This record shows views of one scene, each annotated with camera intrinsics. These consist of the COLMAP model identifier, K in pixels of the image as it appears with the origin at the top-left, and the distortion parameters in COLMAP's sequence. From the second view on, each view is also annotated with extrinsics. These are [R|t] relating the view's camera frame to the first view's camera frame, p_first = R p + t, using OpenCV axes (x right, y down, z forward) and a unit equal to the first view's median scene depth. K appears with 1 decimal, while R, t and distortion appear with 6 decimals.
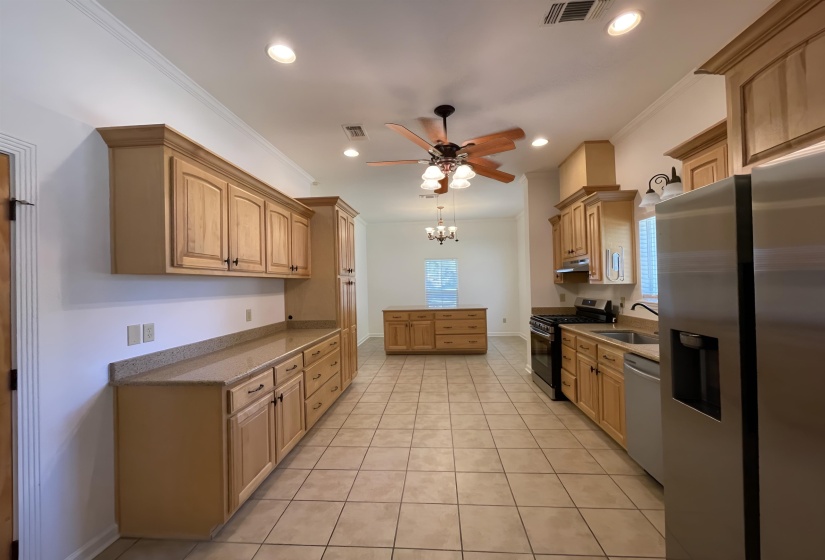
lens RADIAL K [[331.6, 0, 412.2], [0, 331.6, 283.3], [0, 0, 1]] dist [-0.002053, 0.000493]
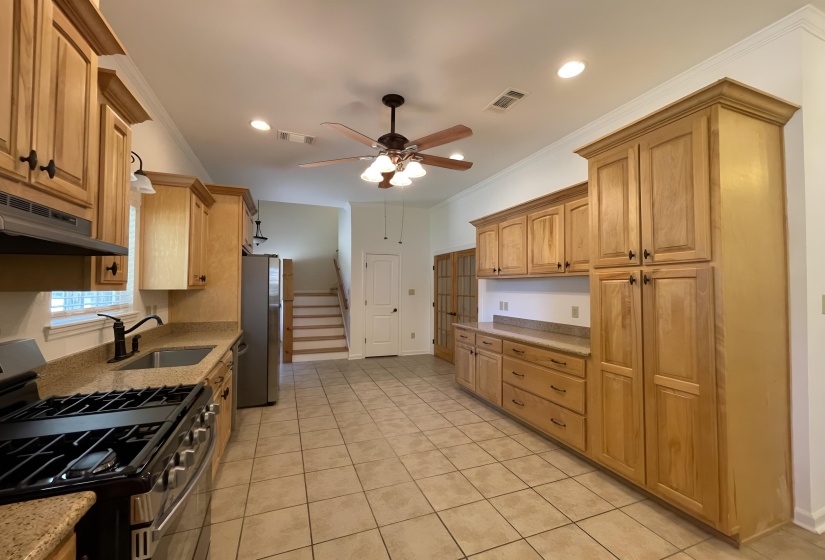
lens RADIAL K [[331.6, 0, 411.0], [0, 331.6, 281.2], [0, 0, 1]] dist [-0.002053, 0.000493]
pose [[-0.901128, 0.011737, -0.433395, 0.490100], [0.018230, 0.999775, -0.010829, 0.001468], [0.433170, -0.017659, -0.901139, 1.943842]]
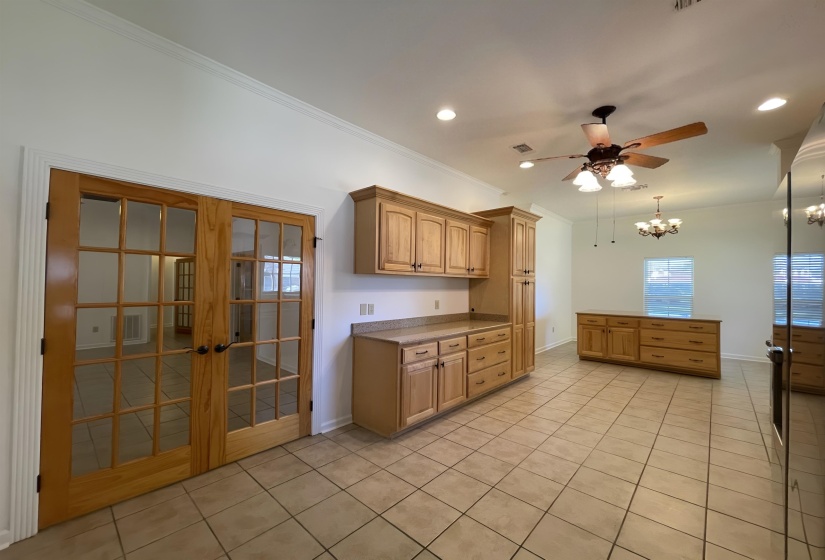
lens RADIAL K [[331.6, 0, 413.8], [0, 331.6, 283.8], [0, 0, 1]] dist [-0.002053, 0.000493]
pose [[0.790654, 0.029616, -0.611547, 0.281299], [-0.027538, 0.999539, 0.012802, -0.002886], [0.611644, 0.006719, 0.791105, -0.132498]]
